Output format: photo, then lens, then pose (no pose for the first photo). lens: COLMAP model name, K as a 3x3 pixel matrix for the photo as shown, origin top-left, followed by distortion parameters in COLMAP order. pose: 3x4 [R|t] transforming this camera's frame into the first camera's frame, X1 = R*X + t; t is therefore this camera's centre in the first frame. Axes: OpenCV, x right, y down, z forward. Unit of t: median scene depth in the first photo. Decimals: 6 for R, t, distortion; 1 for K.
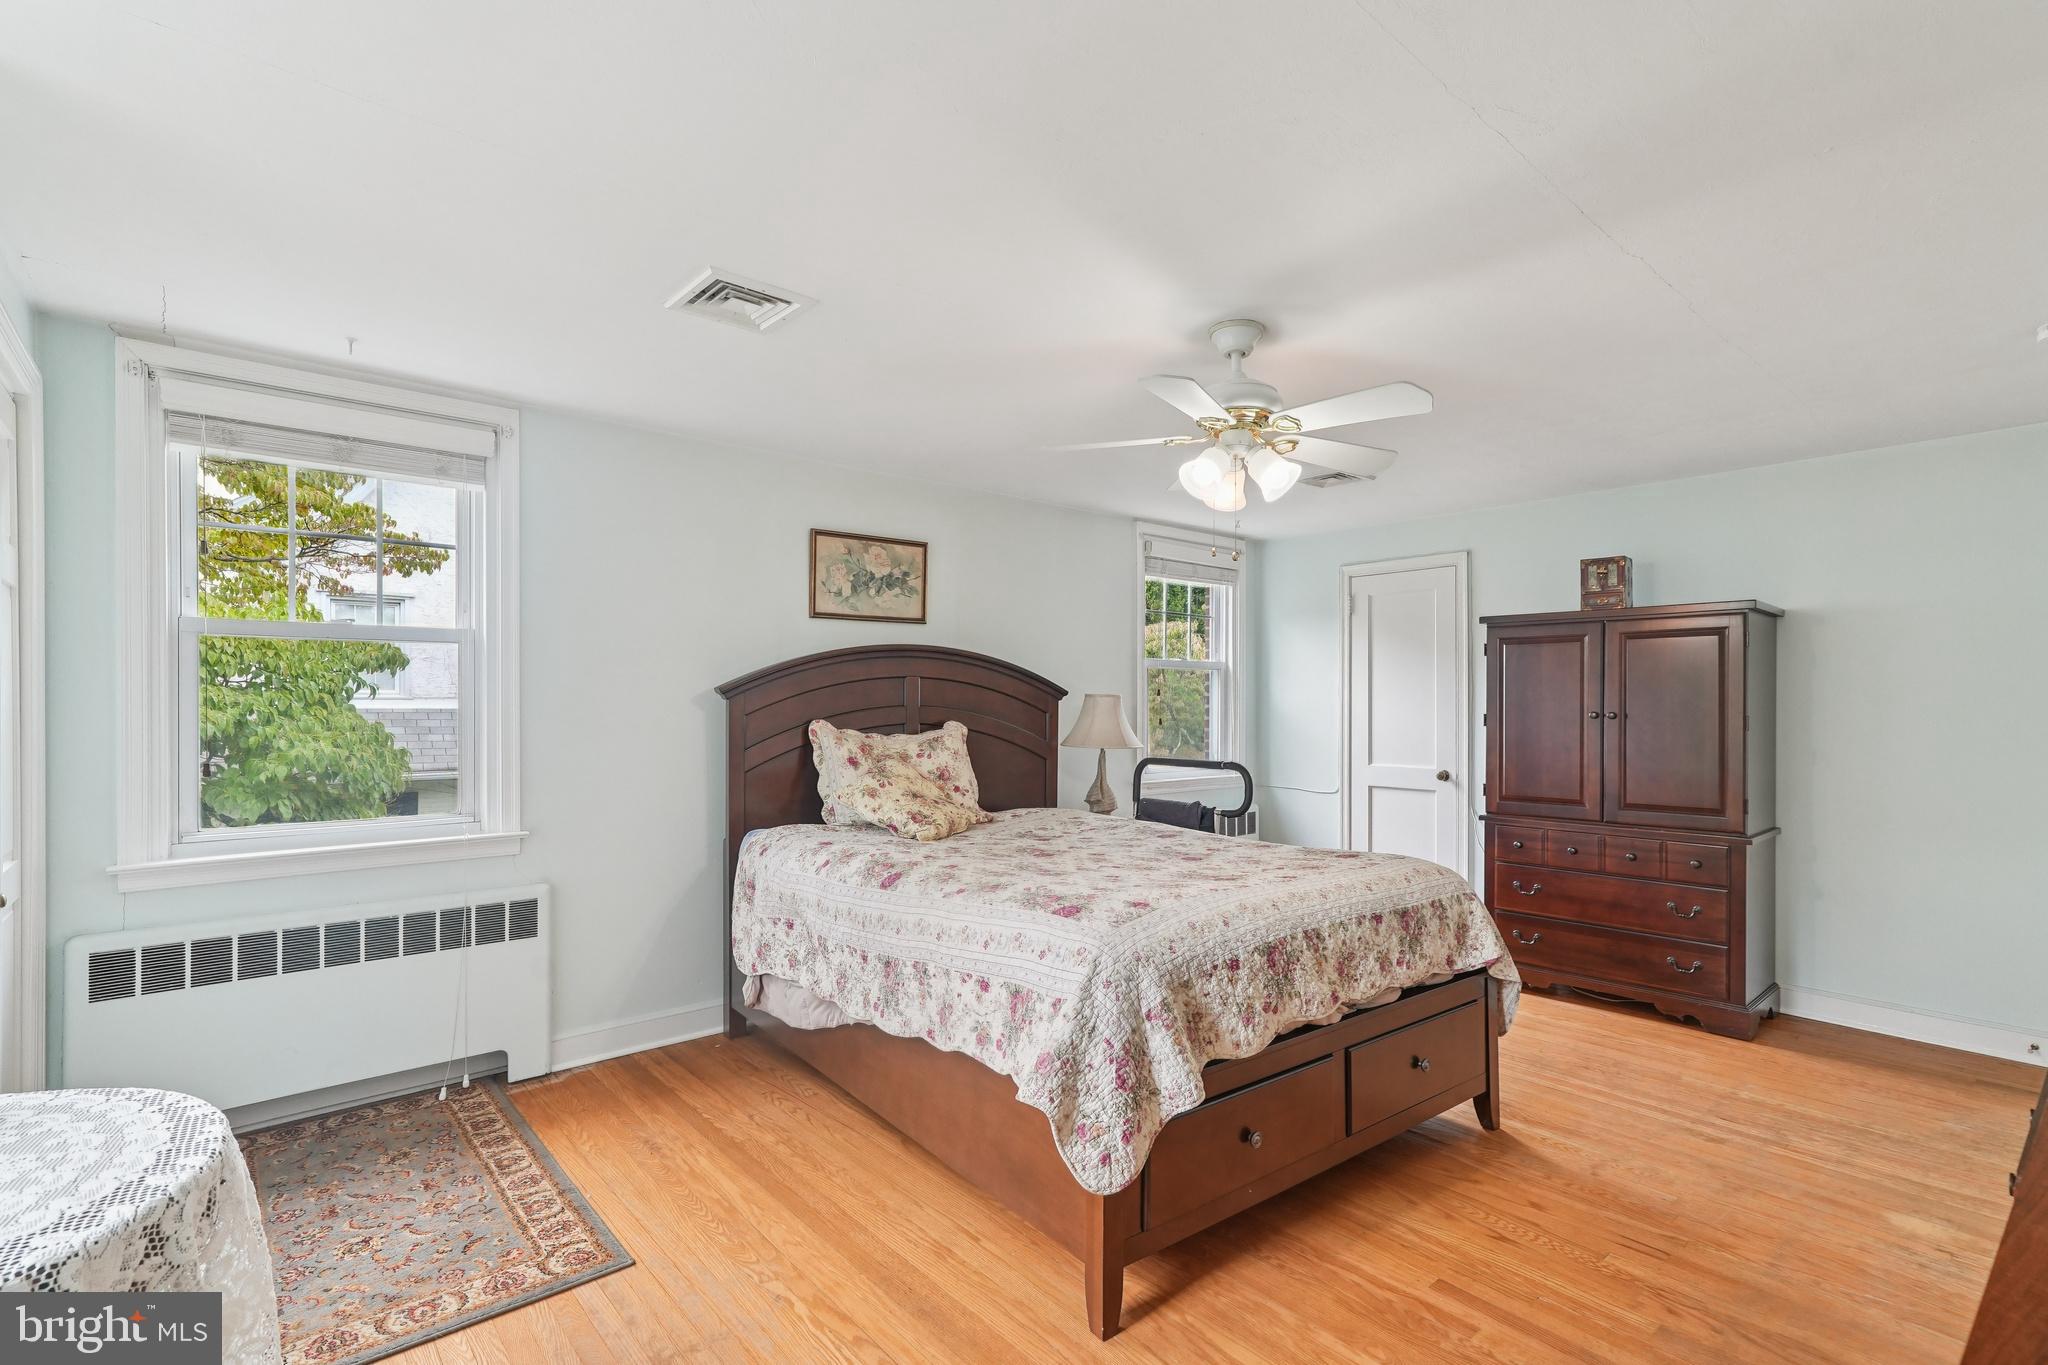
lens RADIAL K [[949.1, 0, 1058.1], [0, 949.1, 699.5], [0, 0, 1]] dist [0.000390, -0.000219]
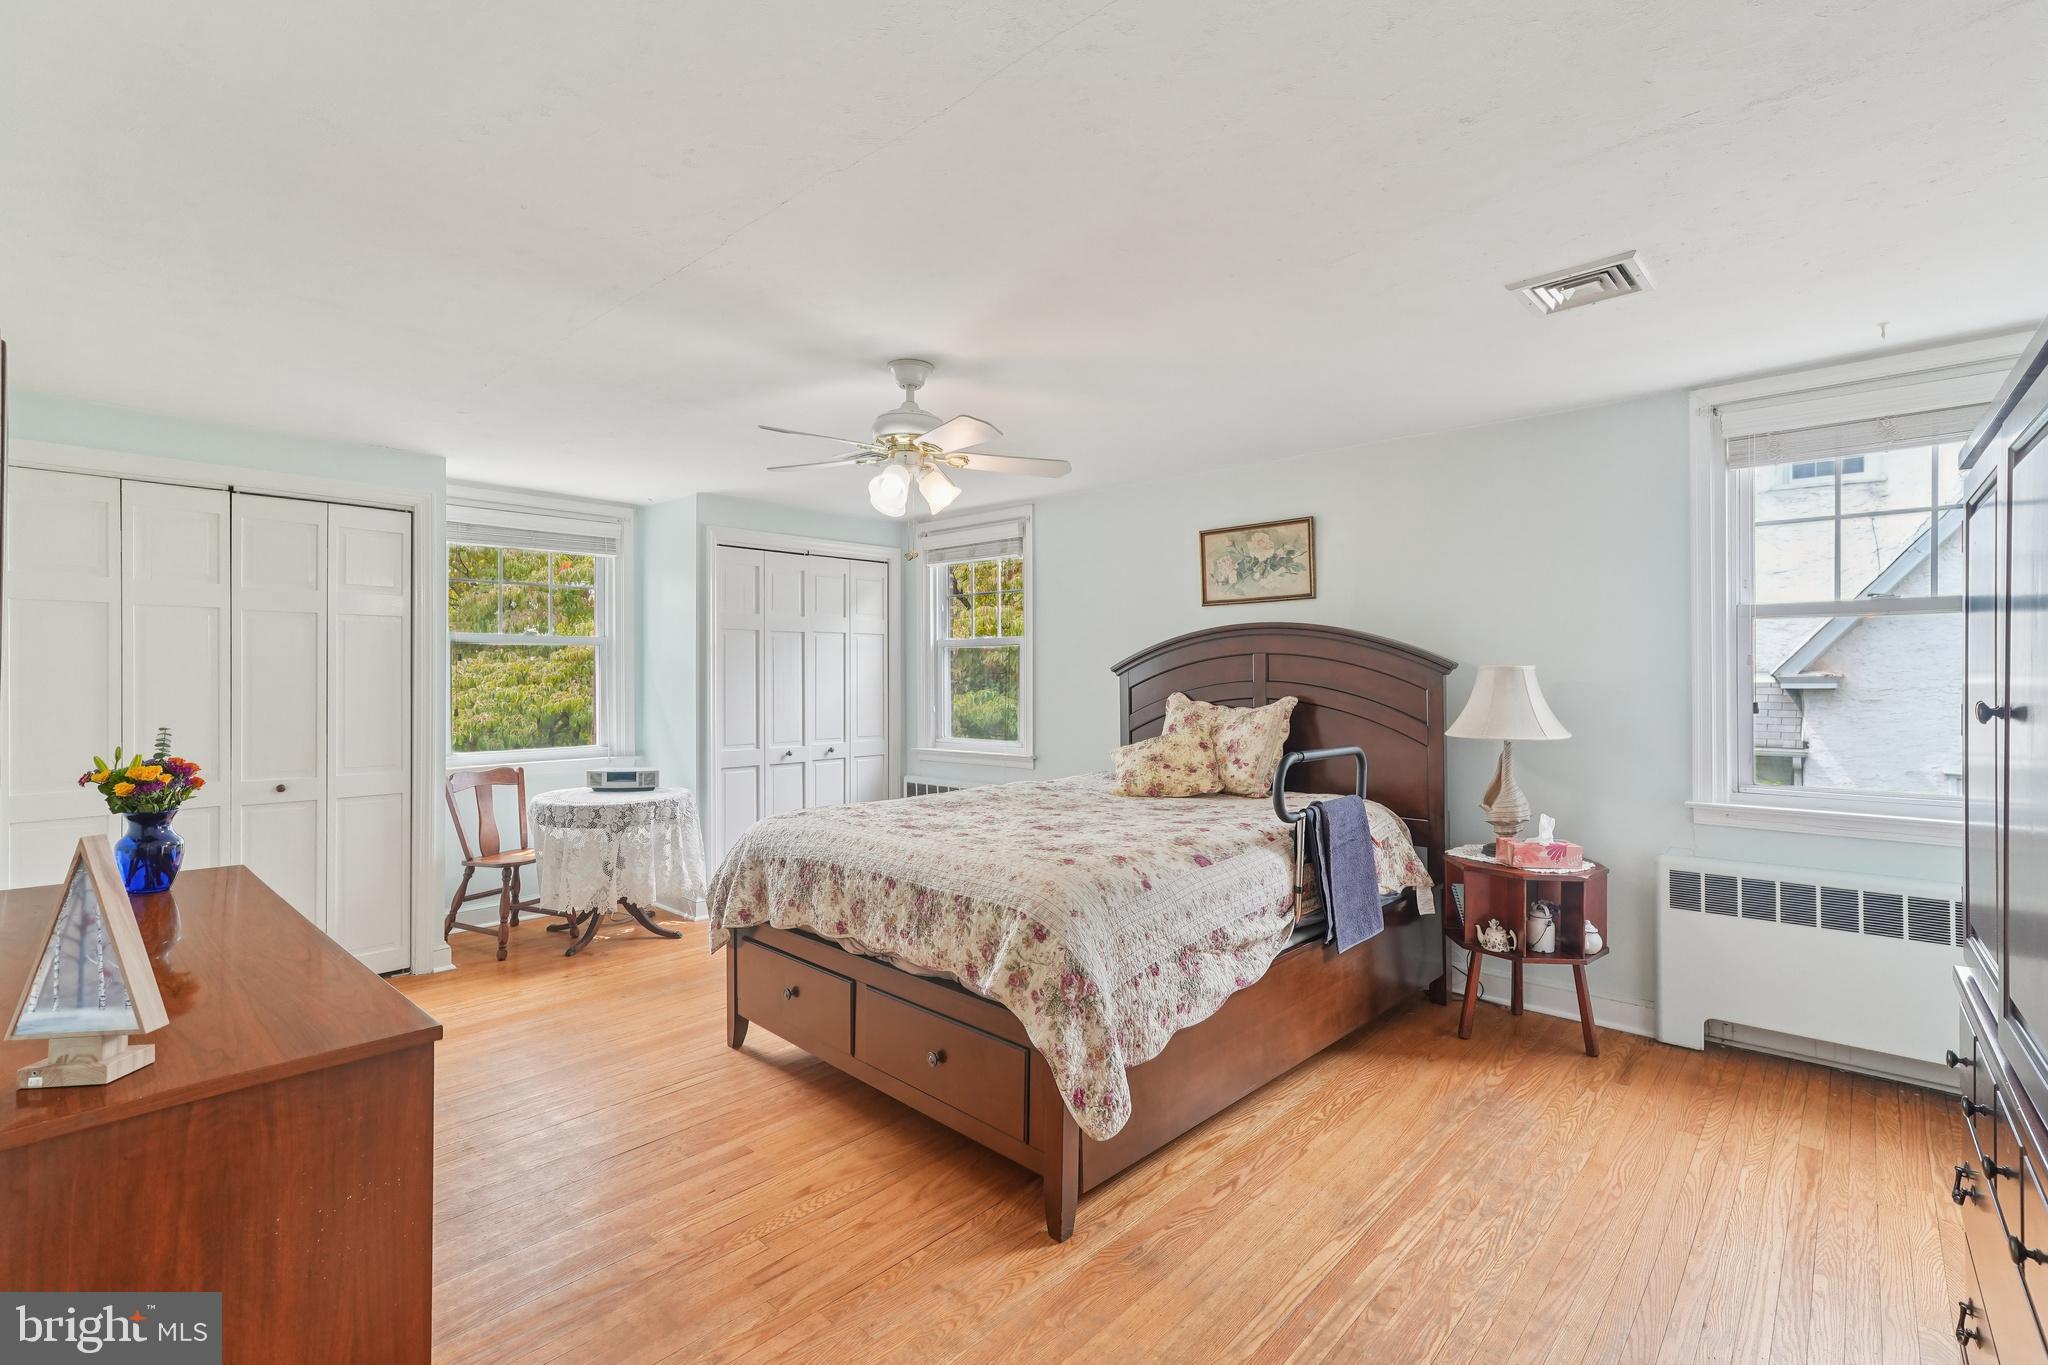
lens RADIAL K [[922.6, 0, 1024.0], [0, 922.6, 682.5], [0, 0, 1]] dist [-0.011752, 0.019159]
pose [[0.123485, 0.004568, -0.992336, 0.849447], [0.004596, 0.999976, 0.005175, 0.001929], [0.992336, -0.005200, 0.123461, 0.632343]]
